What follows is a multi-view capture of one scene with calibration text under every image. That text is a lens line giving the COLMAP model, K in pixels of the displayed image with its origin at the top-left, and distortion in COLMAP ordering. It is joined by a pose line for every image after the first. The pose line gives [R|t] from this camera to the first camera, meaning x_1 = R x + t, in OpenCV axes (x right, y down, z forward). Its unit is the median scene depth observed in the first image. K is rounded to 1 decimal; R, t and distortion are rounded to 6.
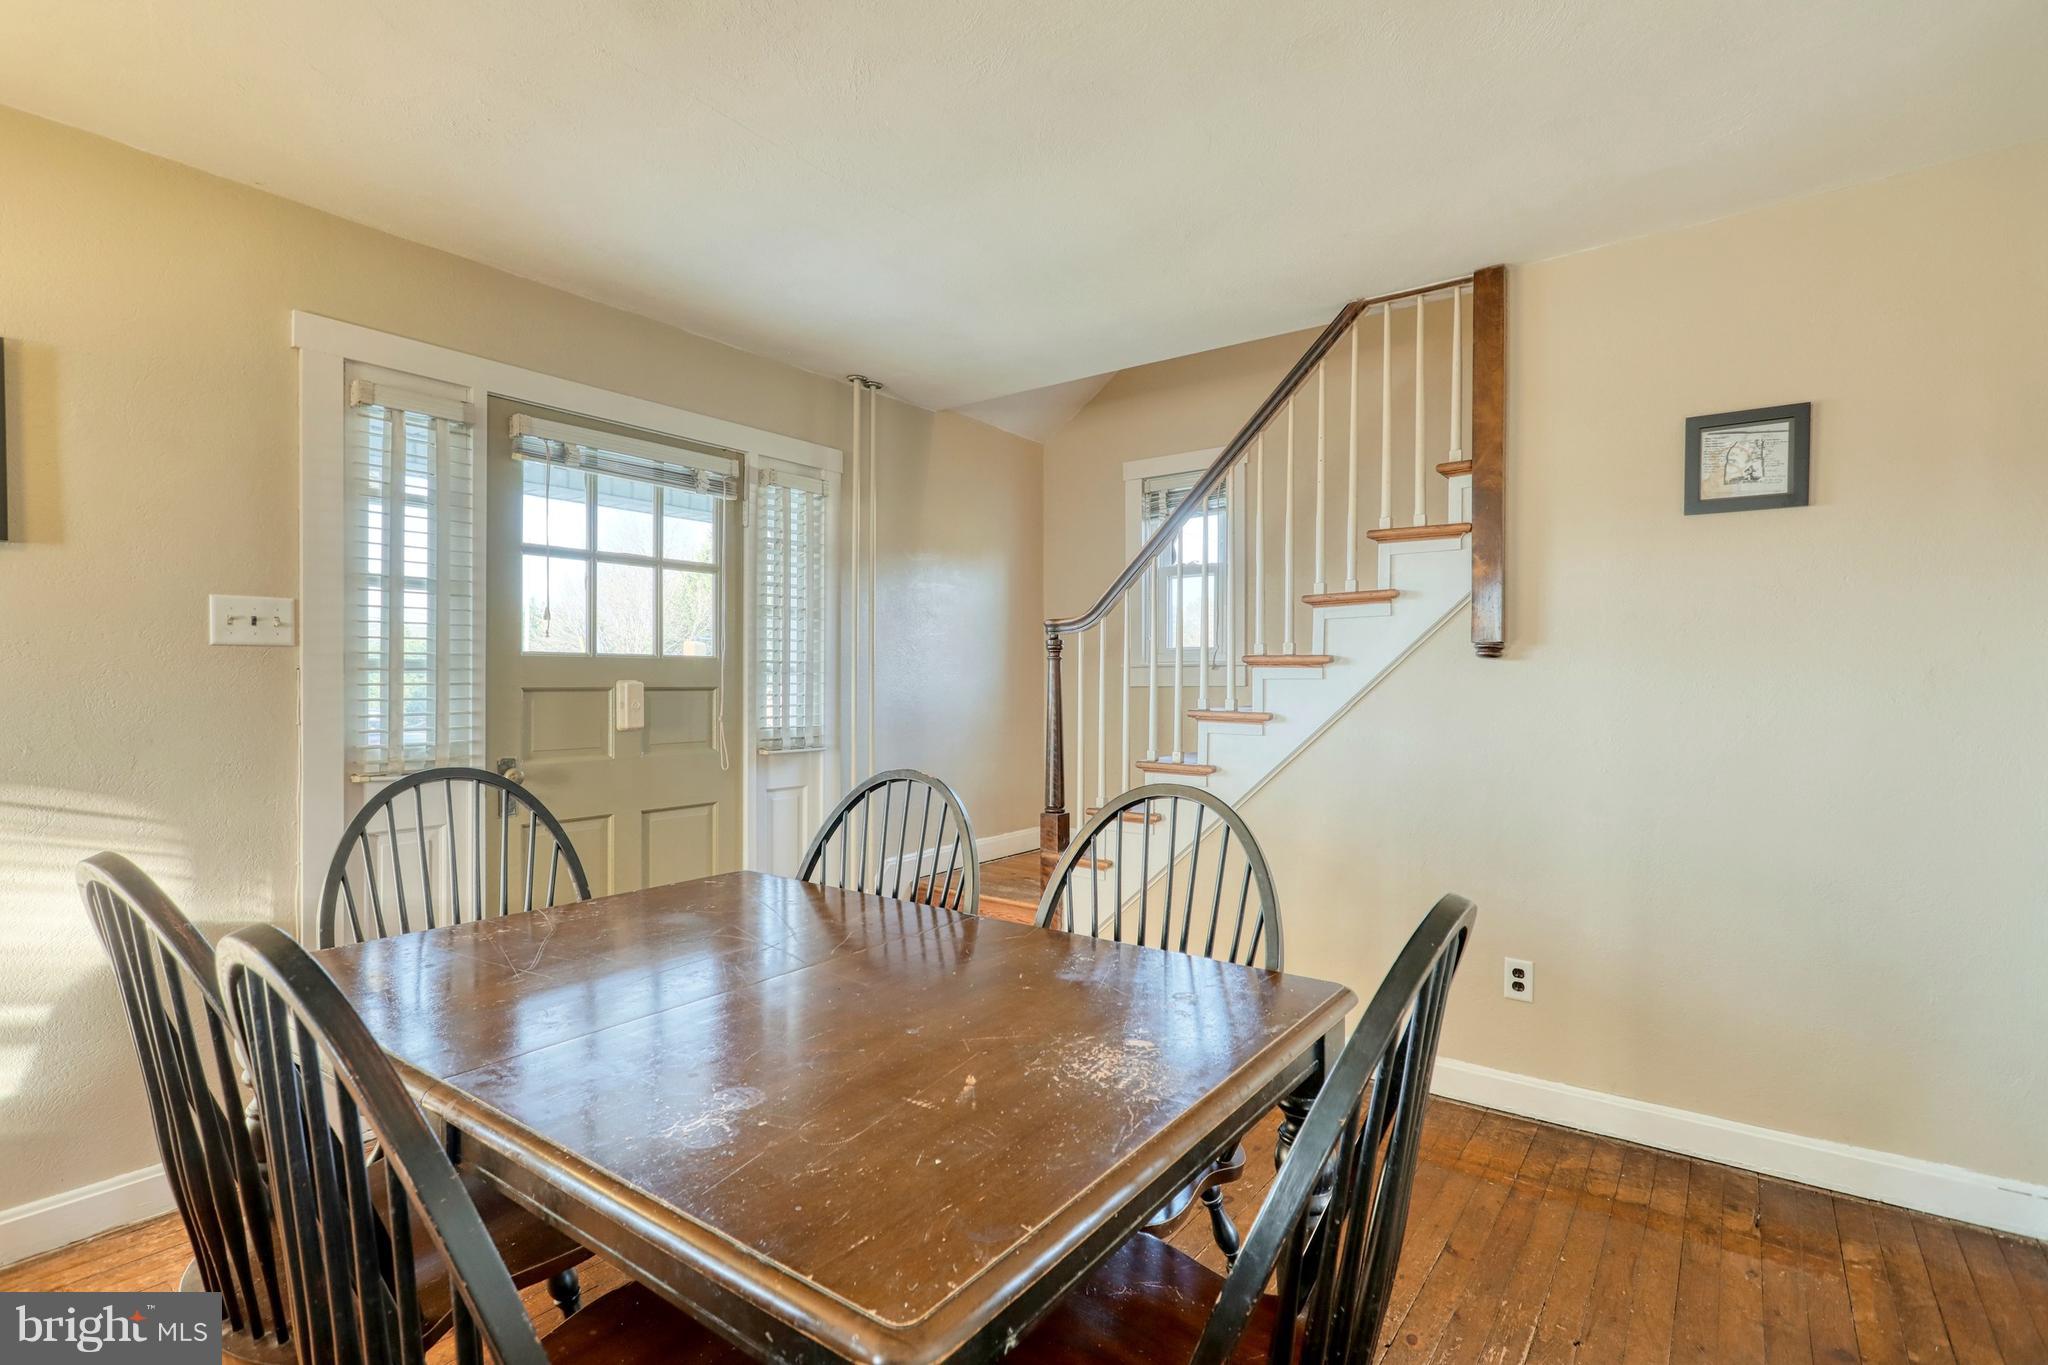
lens RADIAL K [[988.2, 0, 1024.0], [0, 988.2, 682.5], [0, 0, 1]] dist [-0.000322, -0.000069]
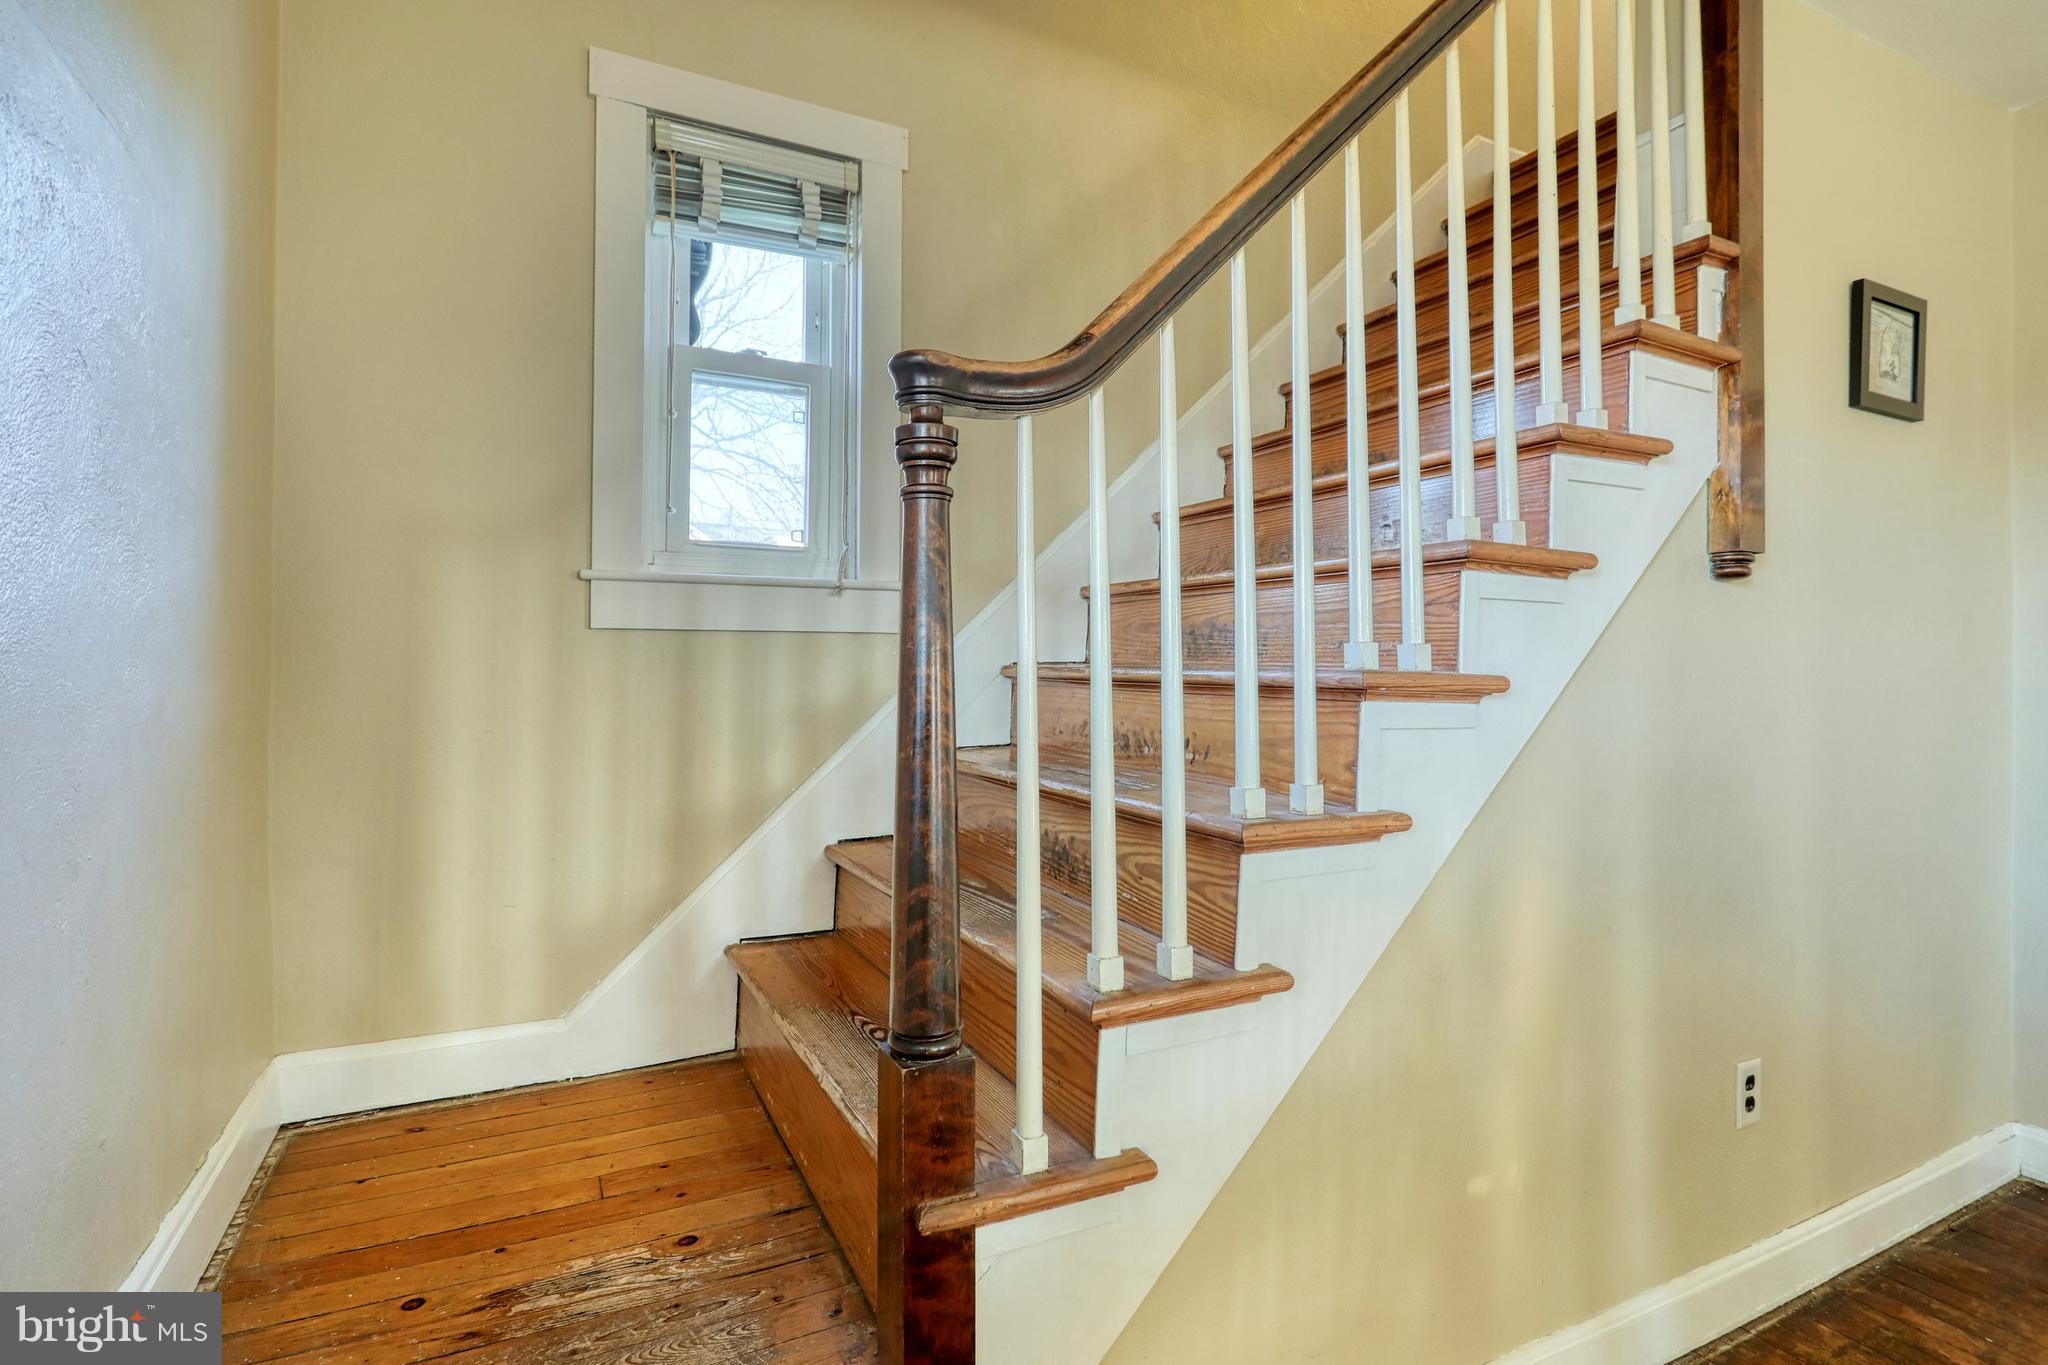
lens RADIAL K [[970.9, 0, 1024.8], [0, 970.9, 652.9], [0, 0, 1]] dist [0.000226, 0.000041]
pose [[0.447958, 0.017287, 0.893888, -0.262348], [-0.001949, 0.999830, -0.018359, 0.033349], [-0.894053, 0.006482, 0.447915, 1.133424]]
